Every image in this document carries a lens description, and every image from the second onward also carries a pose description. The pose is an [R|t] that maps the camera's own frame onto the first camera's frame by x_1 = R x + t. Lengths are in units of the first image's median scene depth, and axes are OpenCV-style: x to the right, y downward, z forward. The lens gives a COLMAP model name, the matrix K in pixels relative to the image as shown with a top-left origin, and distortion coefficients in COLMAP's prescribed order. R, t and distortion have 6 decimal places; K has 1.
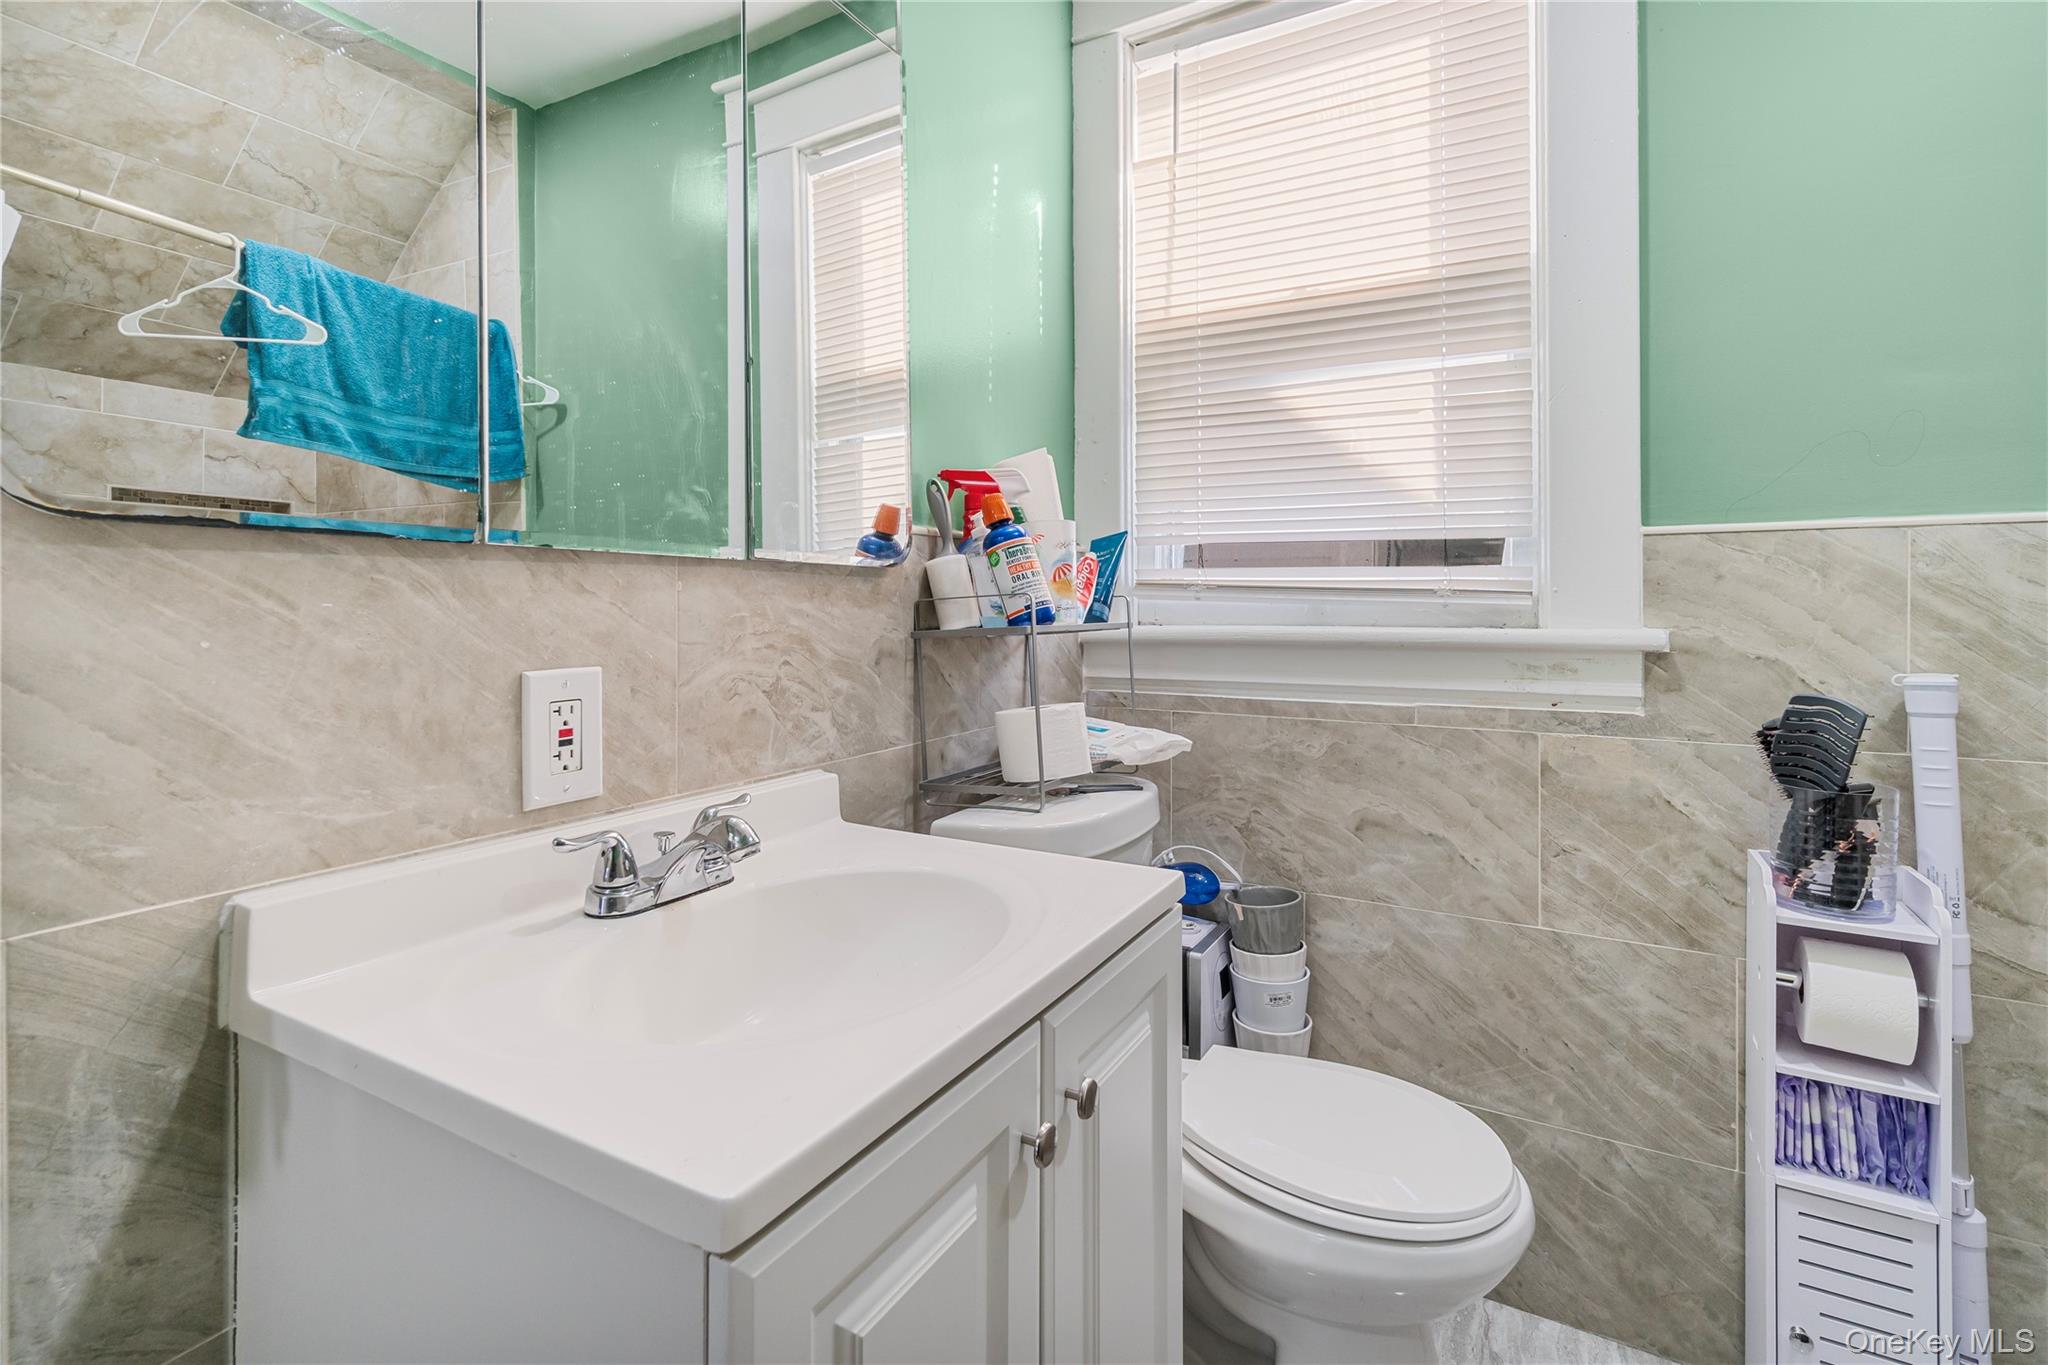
lens RADIAL K [[930.5, 0, 1034.6], [0, 930.5, 614.0], [0, 0, 1]] dist [-0.000512, 0.000786]
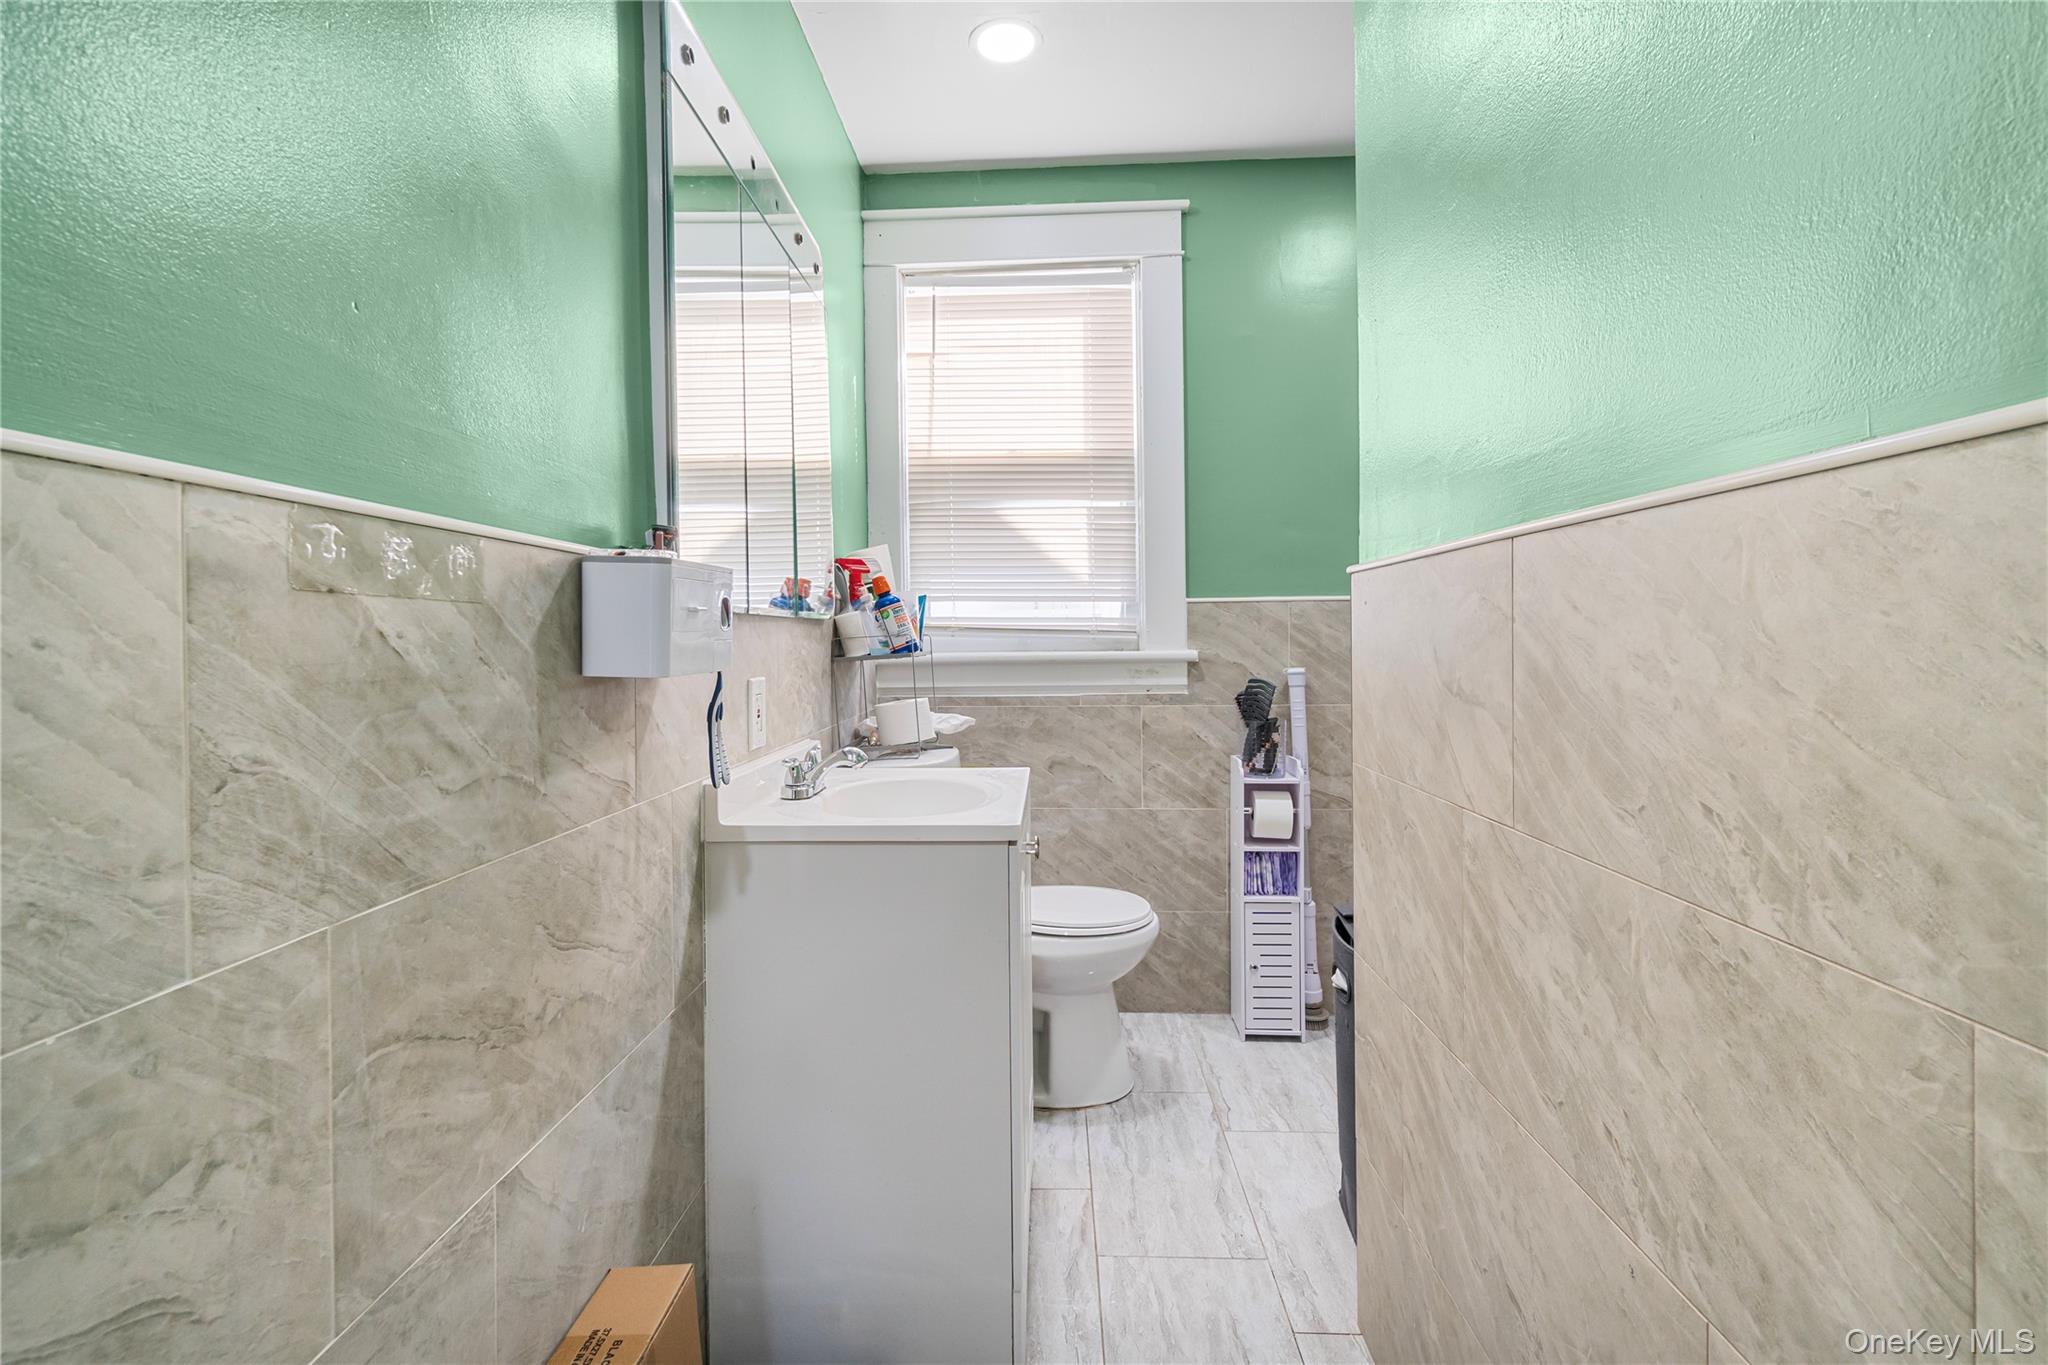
lens RADIAL K [[930.5, 0, 1022.8], [0, 930.5, 667.6], [0, 0, 1]] dist [-0.000512, 0.000786]
pose [[0.887020, -0.022917, 0.461162, -0.571984], [0.012319, 0.999587, 0.025979, -0.002352], [-0.461567, -0.017363, 0.886935, -0.596668]]
